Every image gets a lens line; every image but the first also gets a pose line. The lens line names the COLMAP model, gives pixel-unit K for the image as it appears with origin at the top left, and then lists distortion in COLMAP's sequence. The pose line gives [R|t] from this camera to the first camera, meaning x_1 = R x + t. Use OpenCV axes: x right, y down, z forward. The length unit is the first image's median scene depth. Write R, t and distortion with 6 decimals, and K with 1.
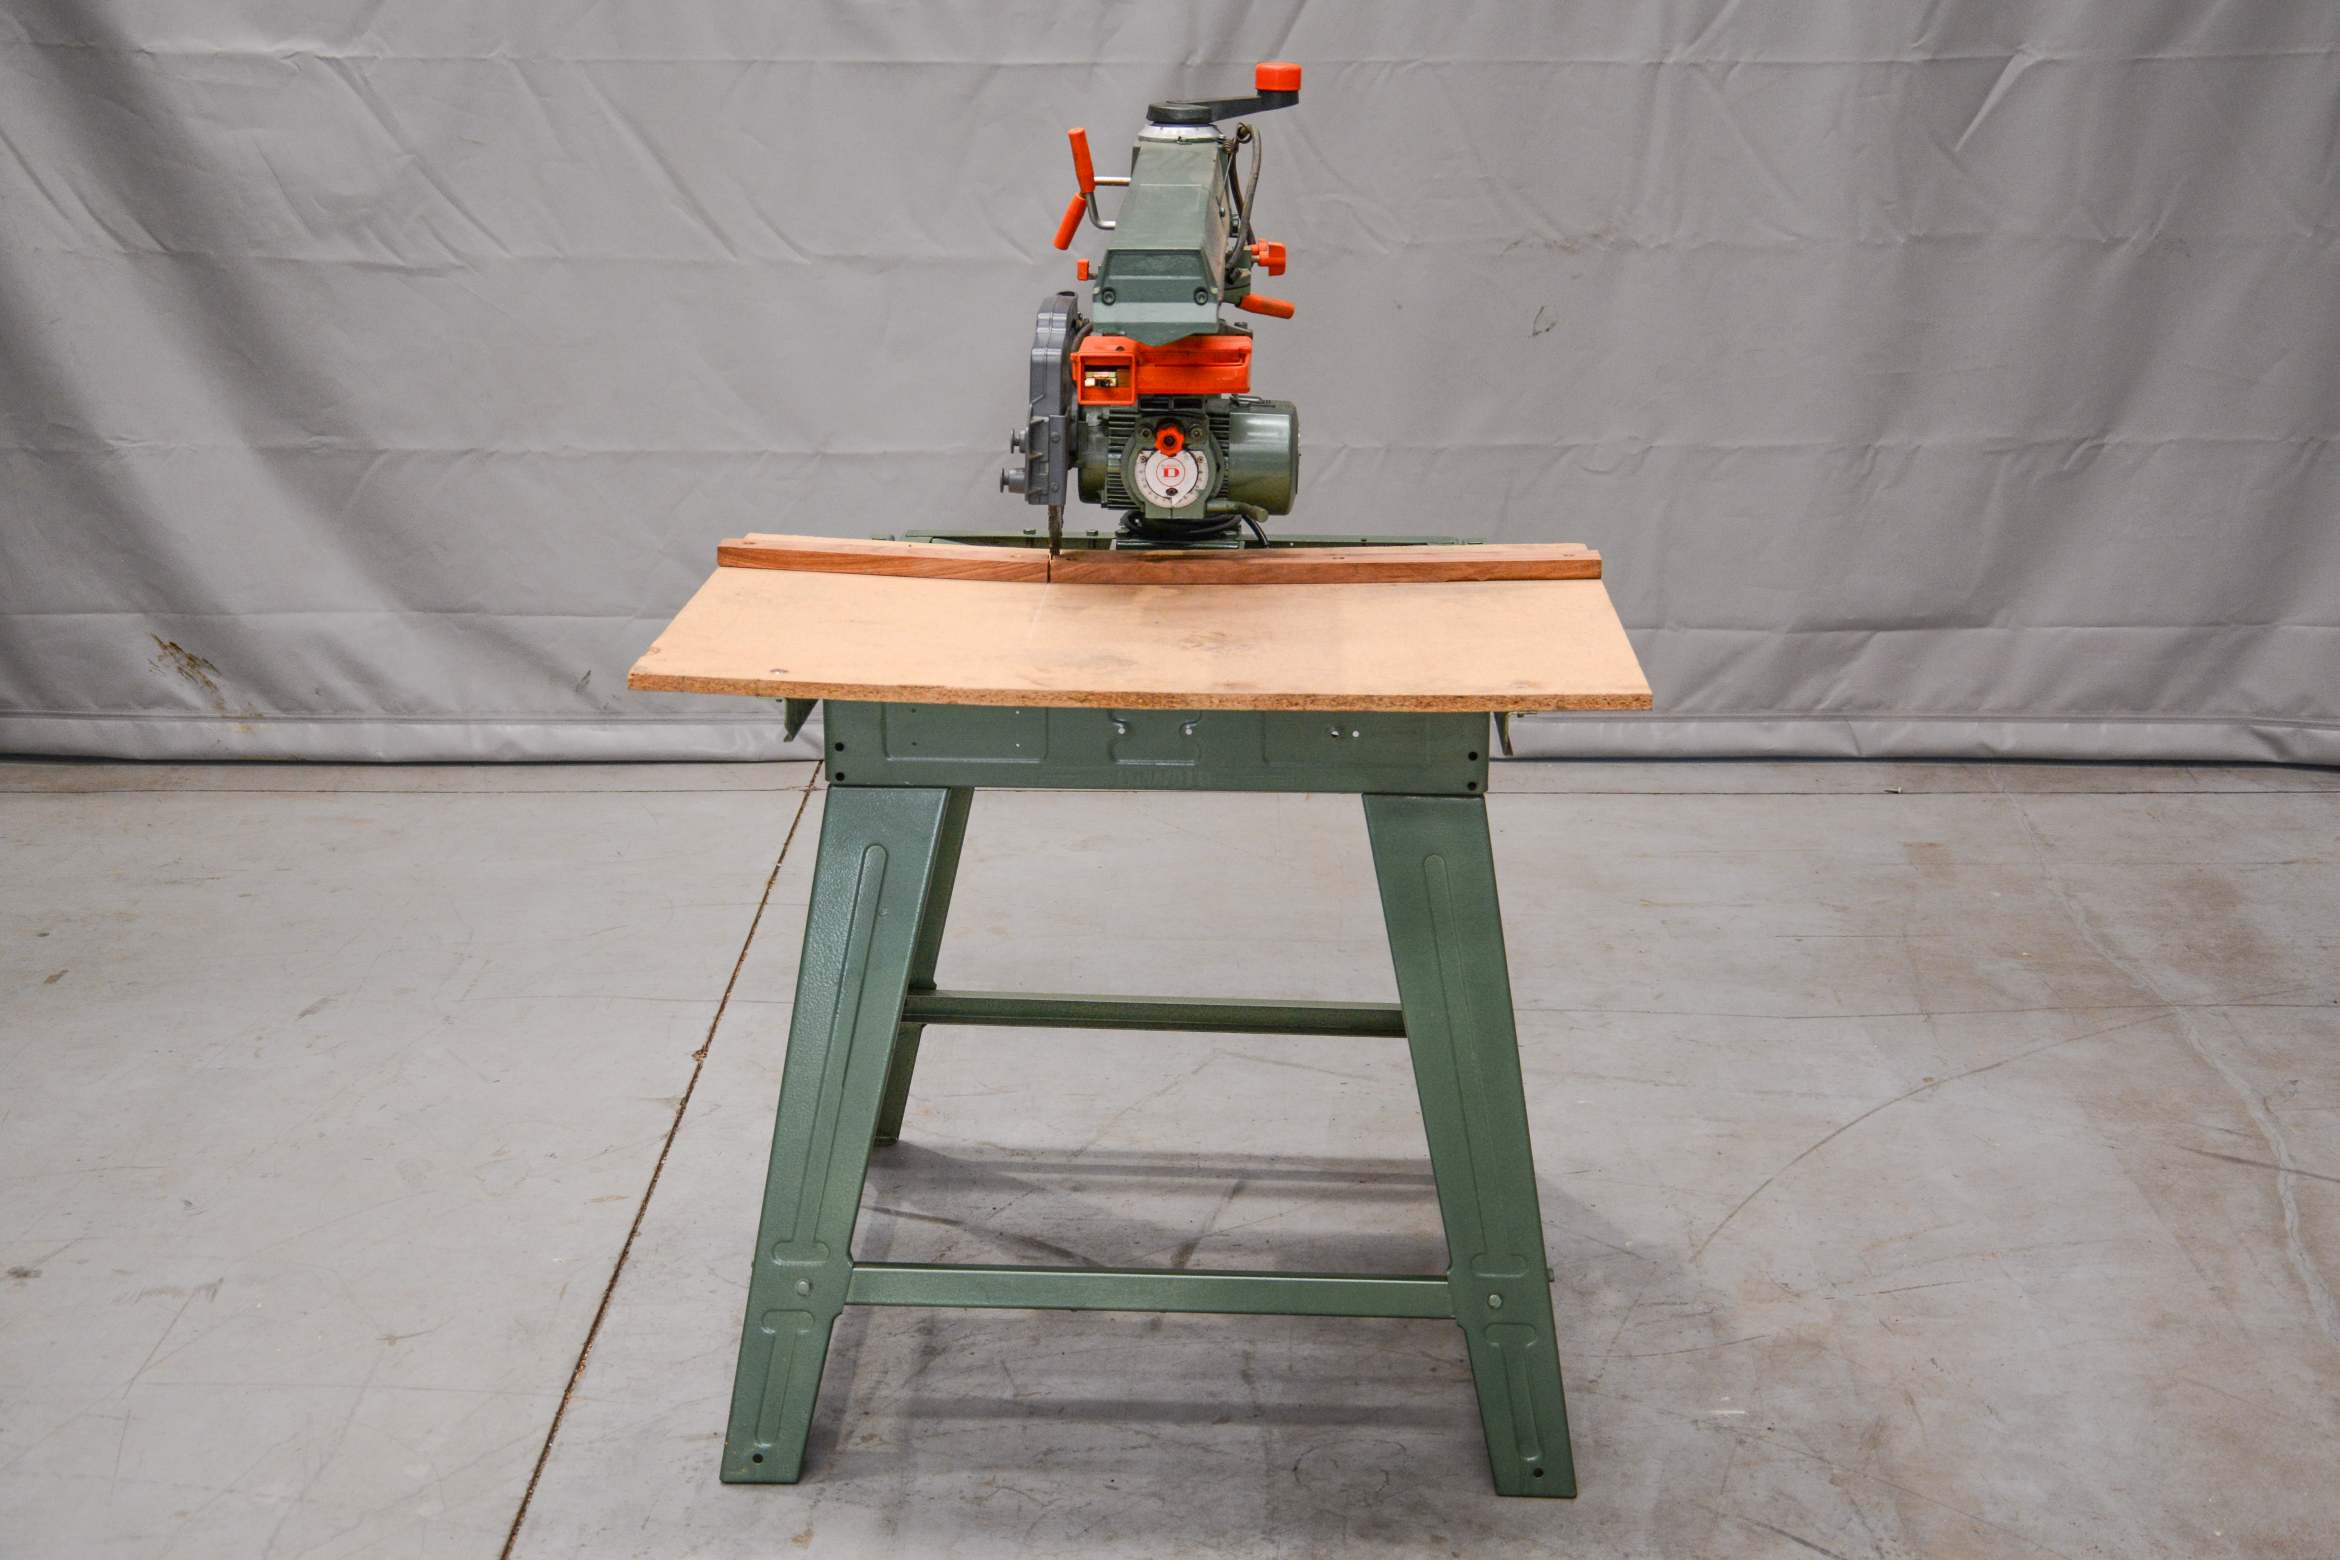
lens RADIAL K [[3080.1, 0, 1204.2], [0, 3080.1, 739.3], [0, 0, 1]] dist [0.028799, 0.506882]
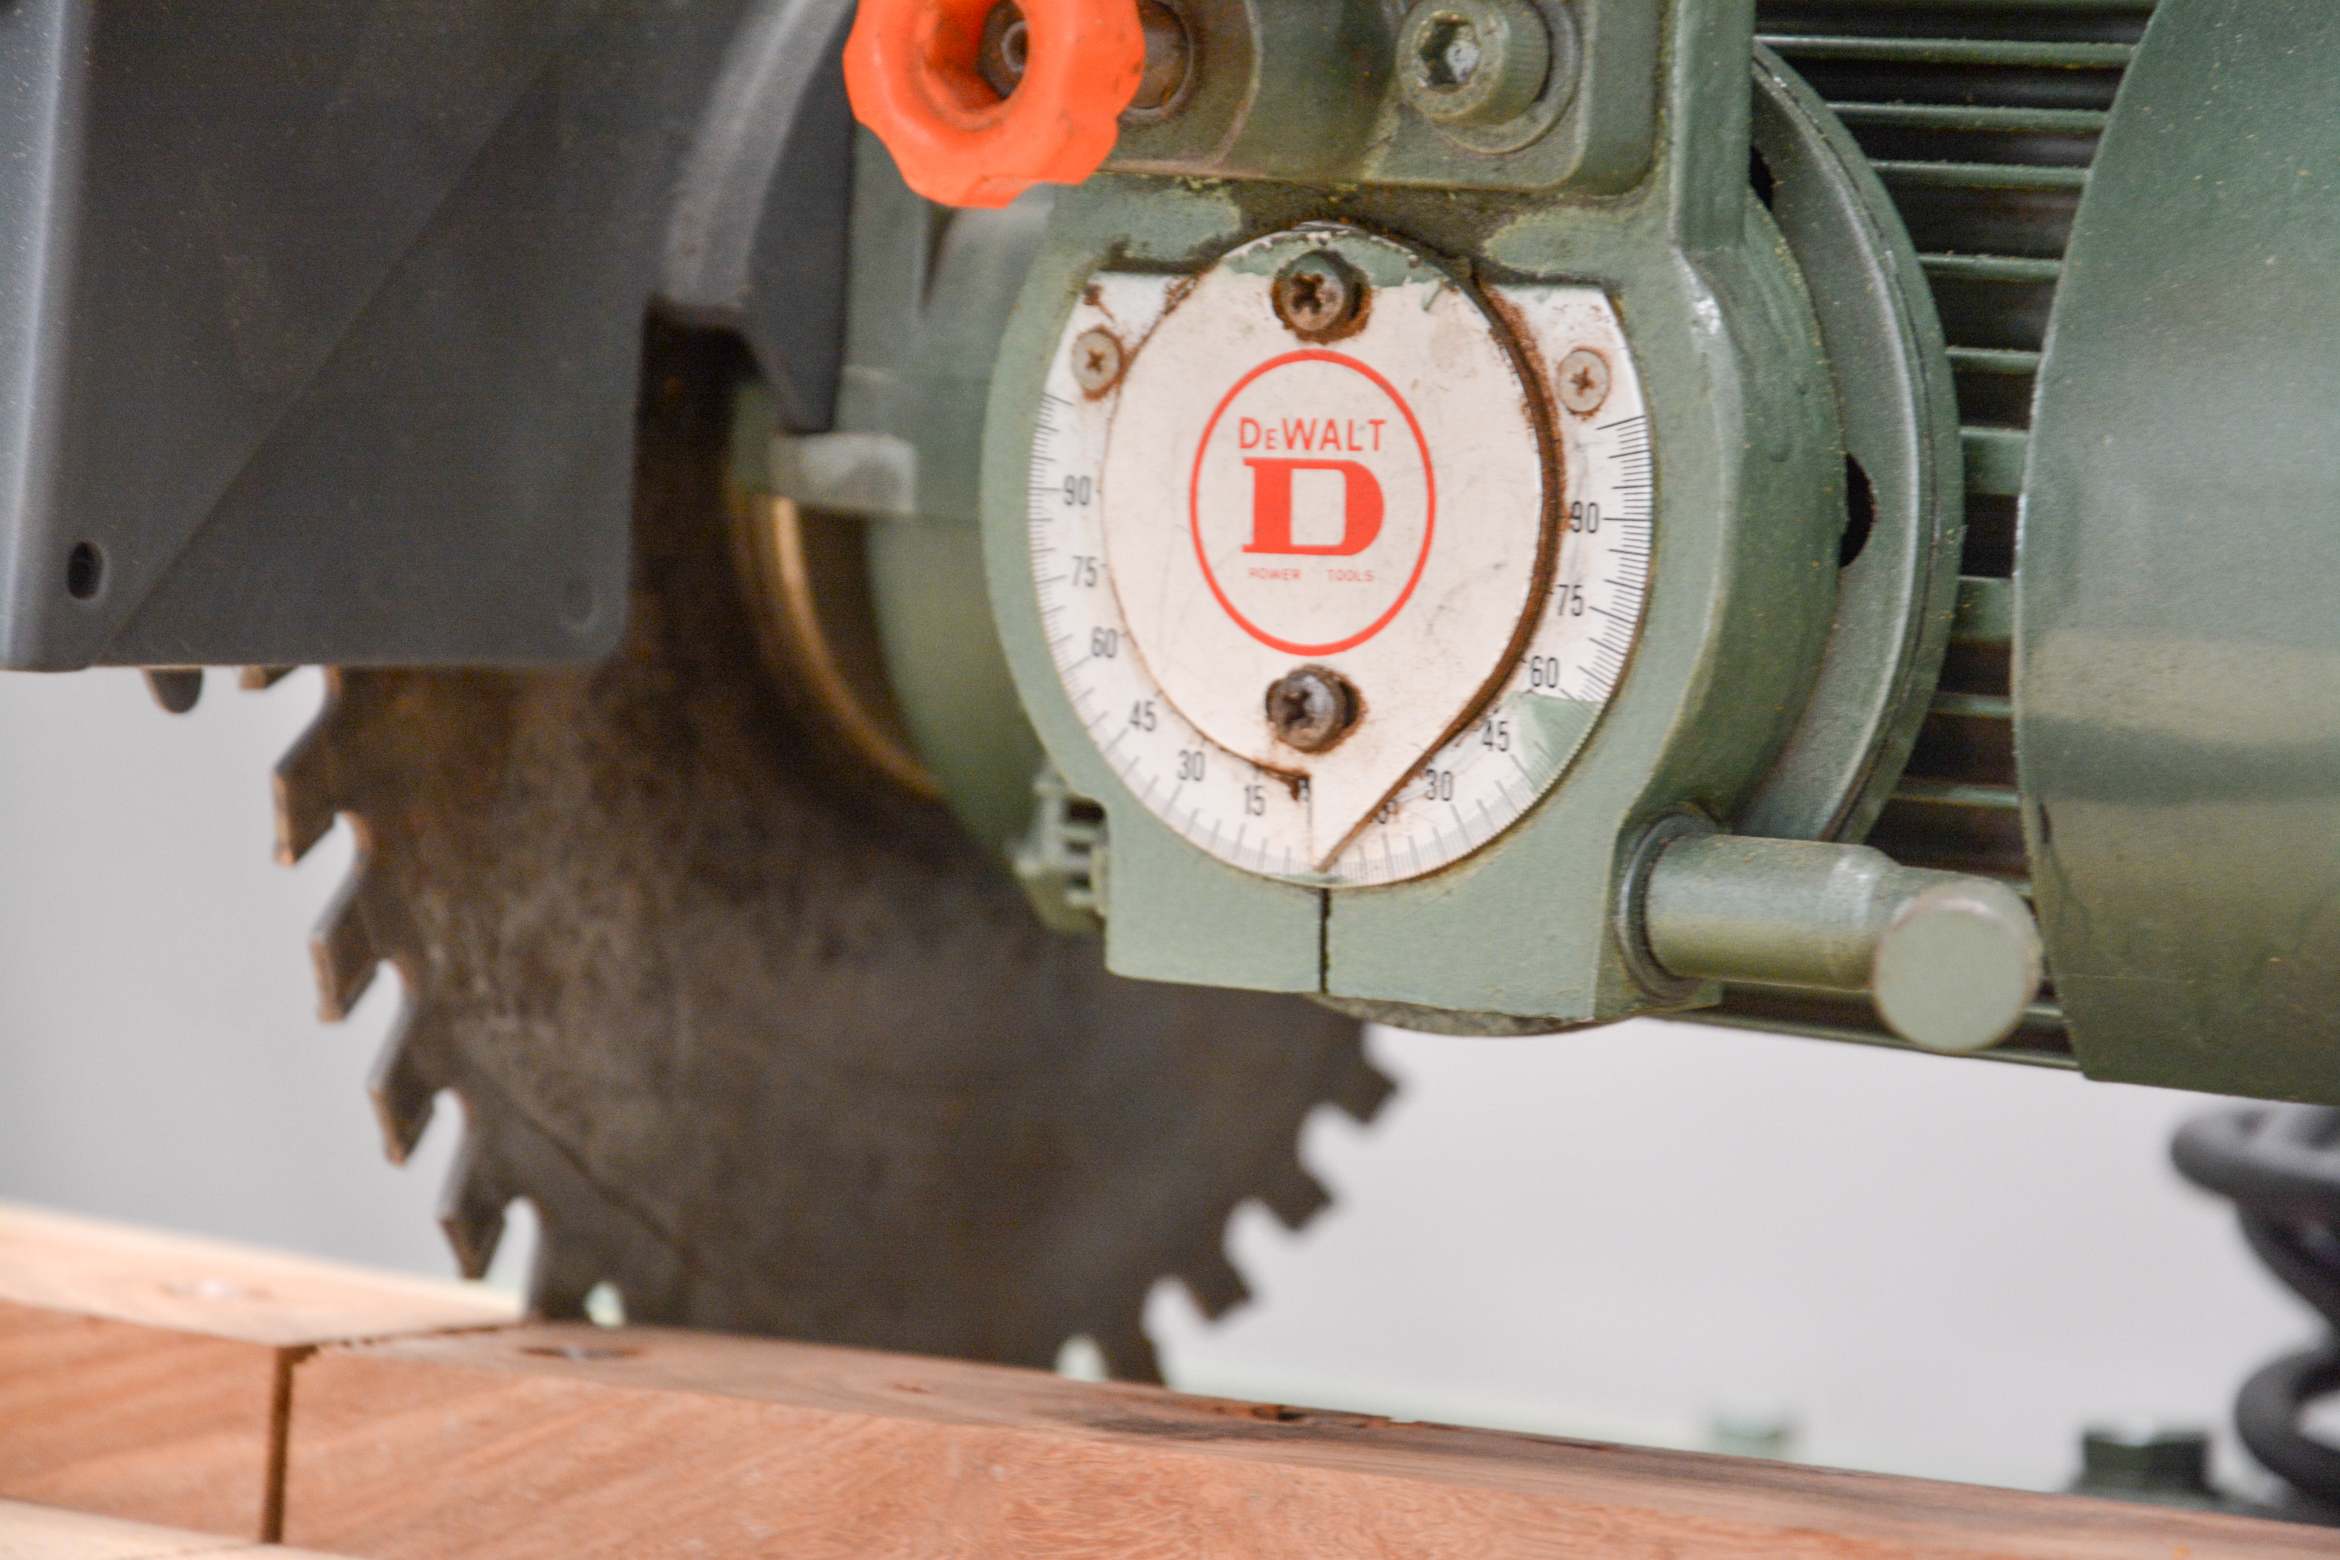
lens RADIAL K [[9137.0, 0, 1170.0], [0, 9137.0, 780.0], [0, 0, 1]] dist [1.034047, 1.434273]
pose [[0.813438, 0.056649, -0.578886, 0.142824], [-0.188391, 0.967257, -0.170069, -0.027071], [0.550297, 0.247397, 0.797476, 0.725809]]
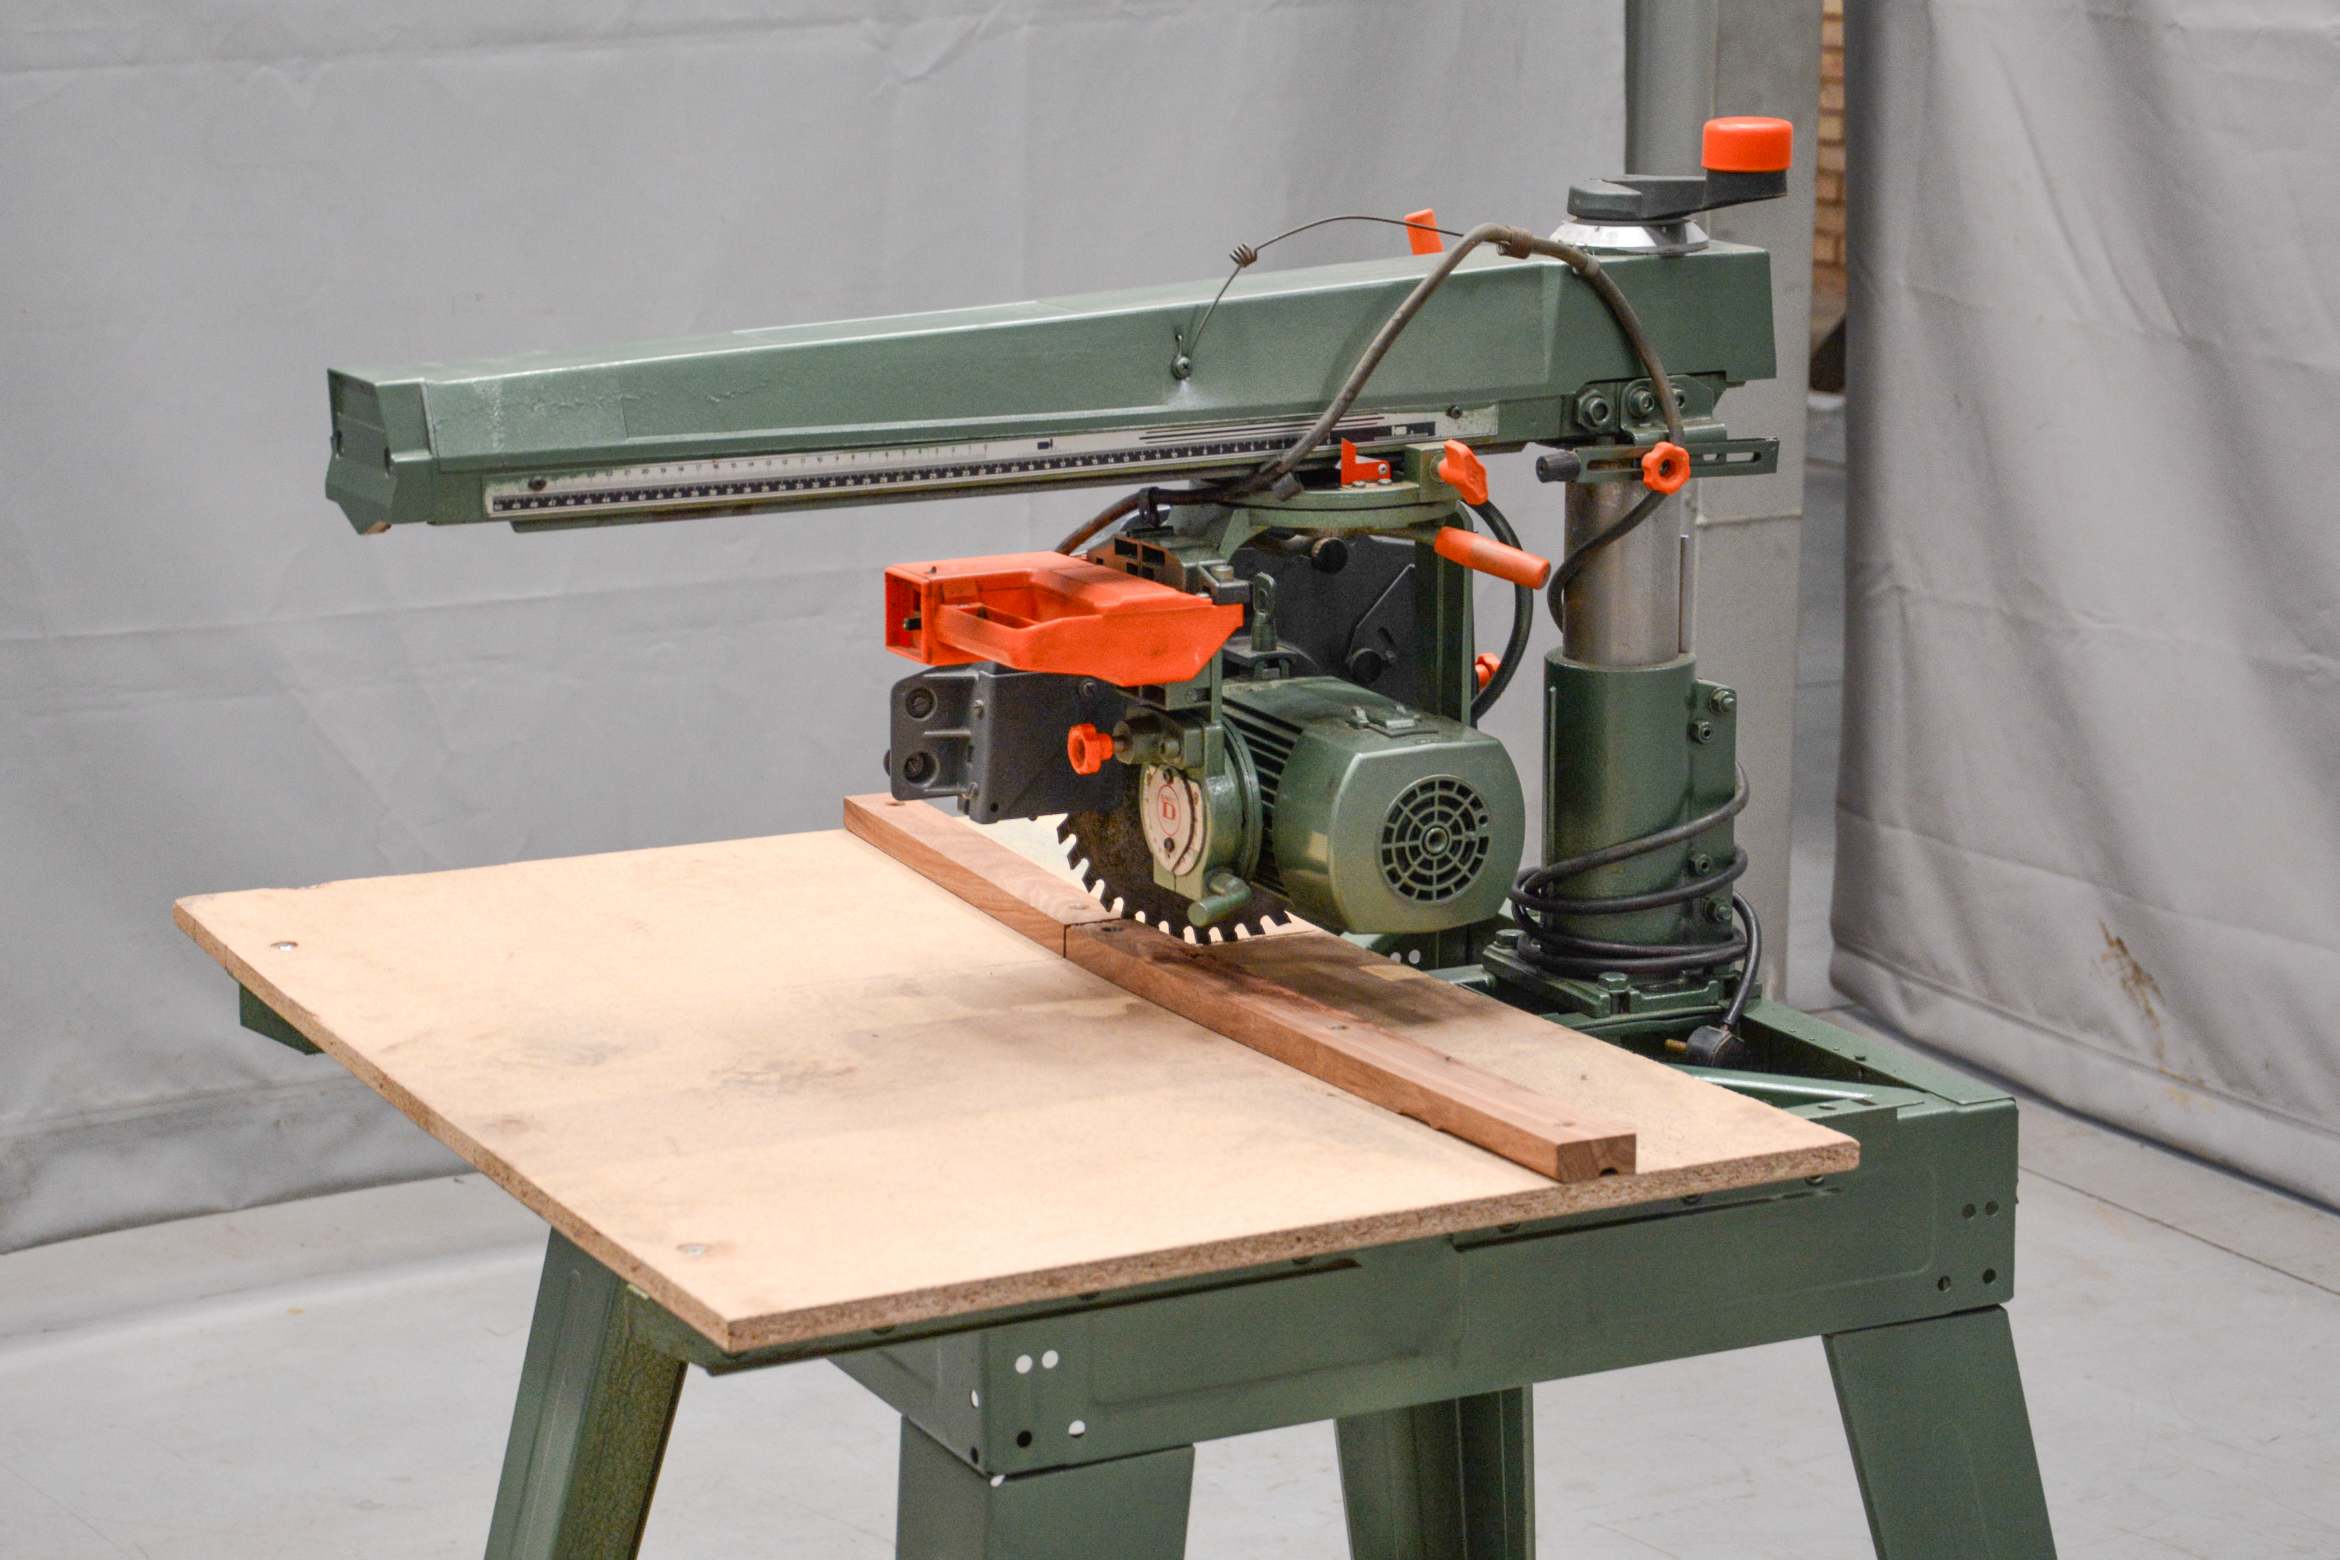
lens RADIAL K [[4909.9, 0, 1133.5], [0, 4909.9, 786.5], [0, 0, 1]] dist [0.162675, 2.425041]
pose [[0.473302, 0.178999, -0.862522, 0.720961], [-0.229907, 0.970302, 0.075207, -0.148289], [0.850369, 0.162704, 0.500399, 0.508834]]
